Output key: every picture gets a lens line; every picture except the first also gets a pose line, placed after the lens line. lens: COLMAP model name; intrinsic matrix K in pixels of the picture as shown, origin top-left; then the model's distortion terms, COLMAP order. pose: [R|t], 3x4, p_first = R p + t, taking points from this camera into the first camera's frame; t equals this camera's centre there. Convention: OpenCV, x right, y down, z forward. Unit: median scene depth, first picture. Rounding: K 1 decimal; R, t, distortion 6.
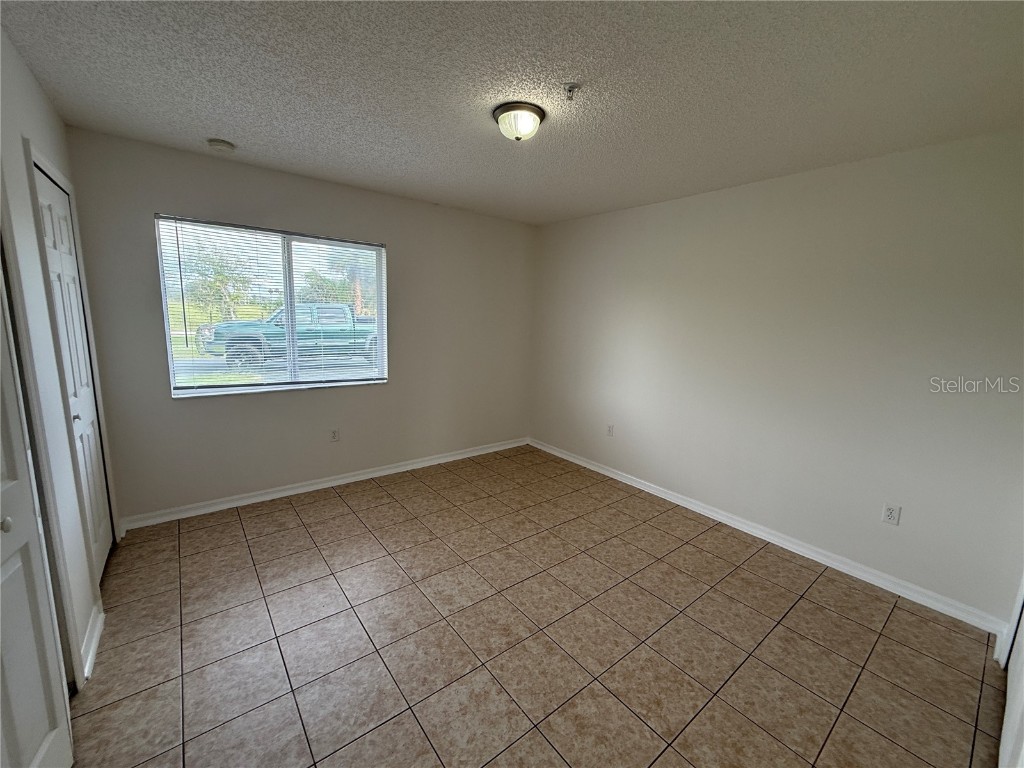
lens RADIAL K [[417.0, 0, 515.7], [0, 417.0, 385.1], [0, 0, 1]] dist [0.000935, 0.000496]
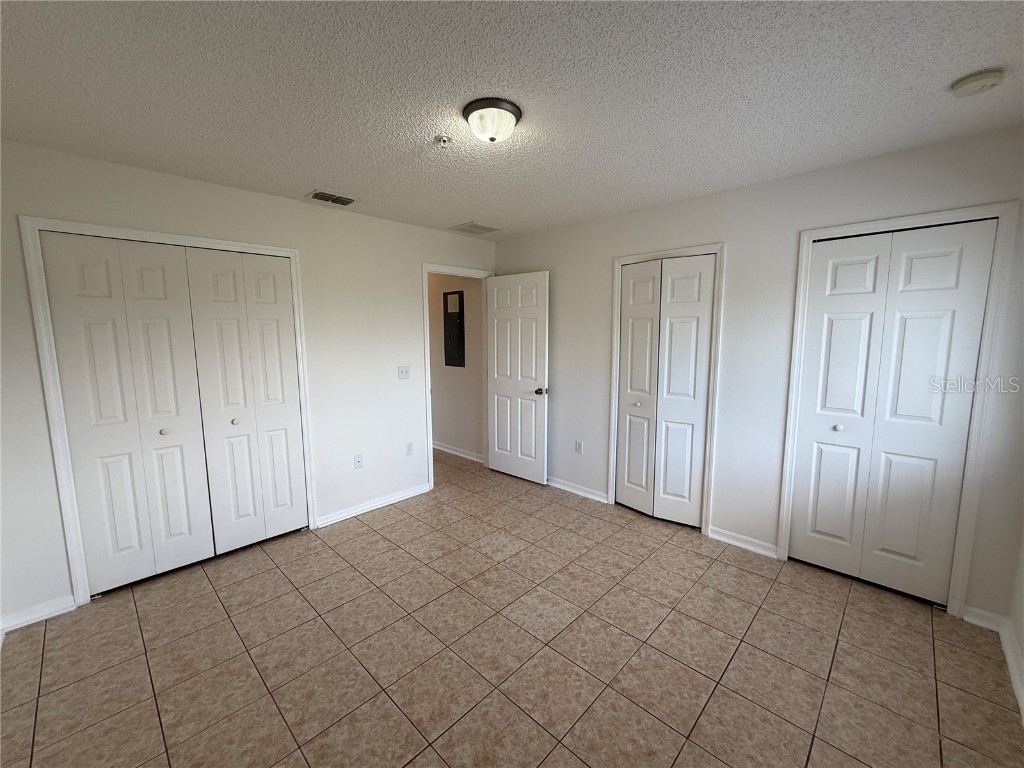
lens RADIAL K [[417.0, 0, 511.9], [0, 417.0, 383.8], [0, 0, 1]] dist [0.000935, 0.000496]
pose [[-0.991974, -0.015989, -0.125430, 0.059865], [-0.051236, 0.957714, 0.283123, -0.303754], [0.115600, 0.287277, -0.950846, 1.765196]]
